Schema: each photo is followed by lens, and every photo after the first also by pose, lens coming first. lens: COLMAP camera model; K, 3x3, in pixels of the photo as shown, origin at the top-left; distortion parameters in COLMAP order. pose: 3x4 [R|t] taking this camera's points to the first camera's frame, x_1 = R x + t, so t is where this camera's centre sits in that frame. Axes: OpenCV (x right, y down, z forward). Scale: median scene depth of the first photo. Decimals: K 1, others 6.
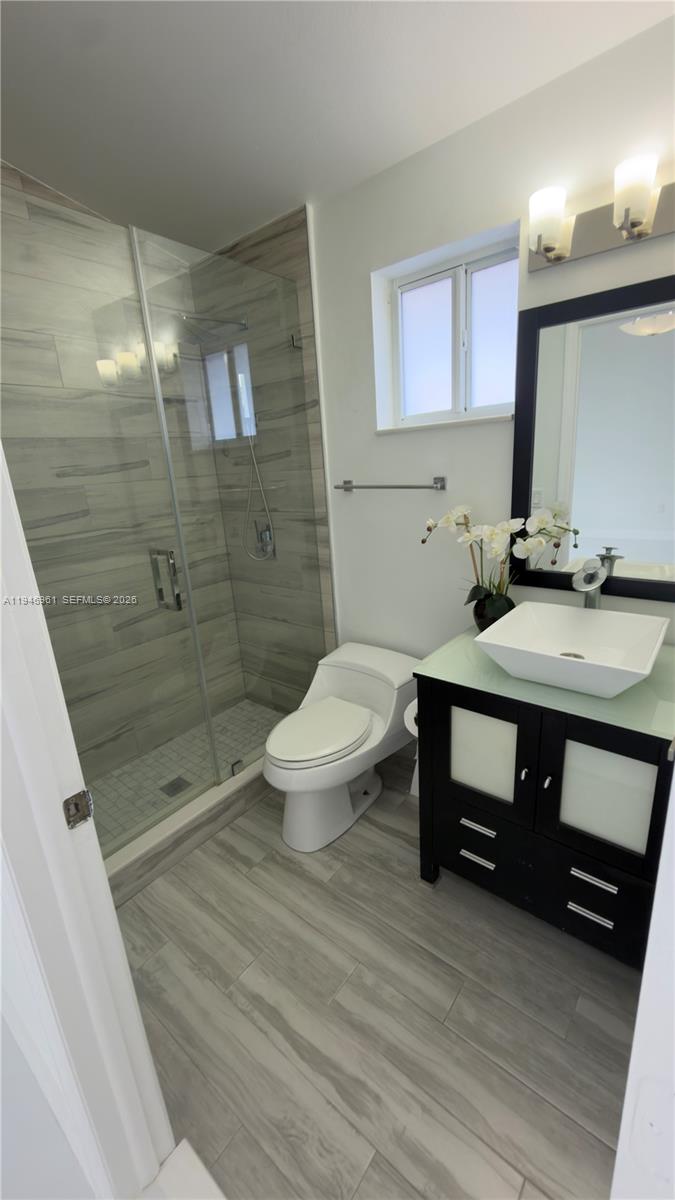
lens RADIAL K [[474.5, 0, 342.6], [0, 474.5, 601.4], [0, 0, 1]] dist [0.013879, -0.000143]
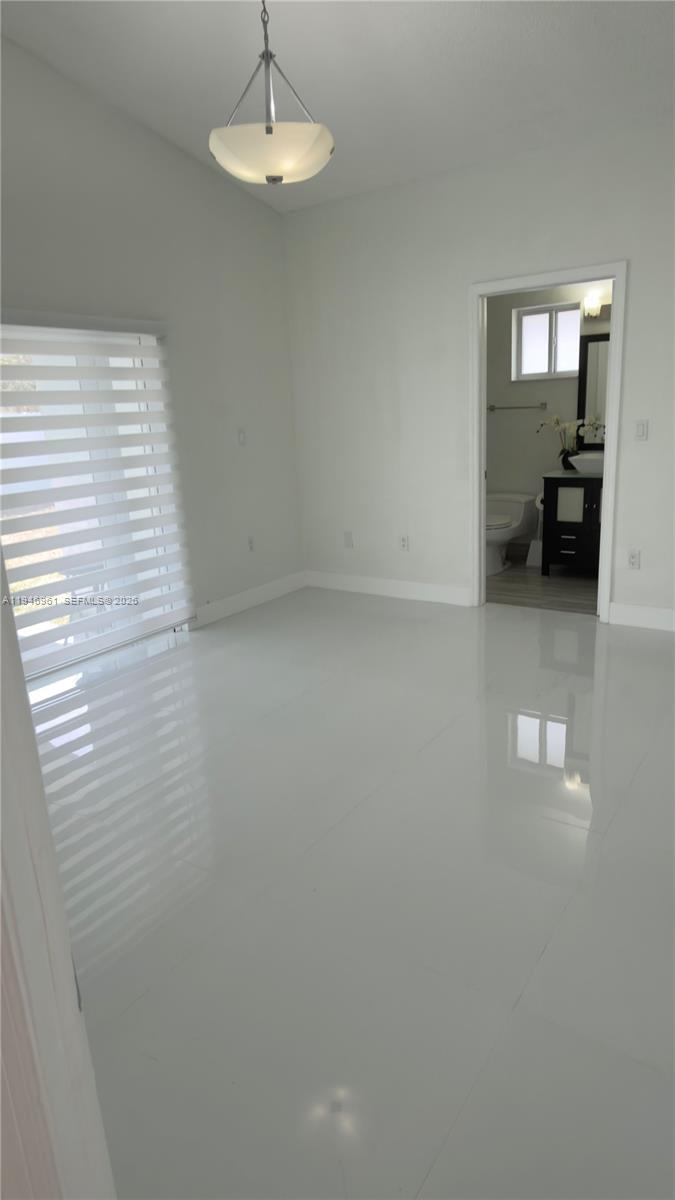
lens RADIAL K [[705.3, 0, 338.8], [0, 705.3, 622.2], [0, 0, 1]] dist [-0.006536, -0.004349]
pose [[0.997096, -0.011727, 0.075241, -1.037197], [0.010832, 0.999866, 0.012294, 0.729688], [-0.075375, -0.011444, 0.997090, -2.269890]]
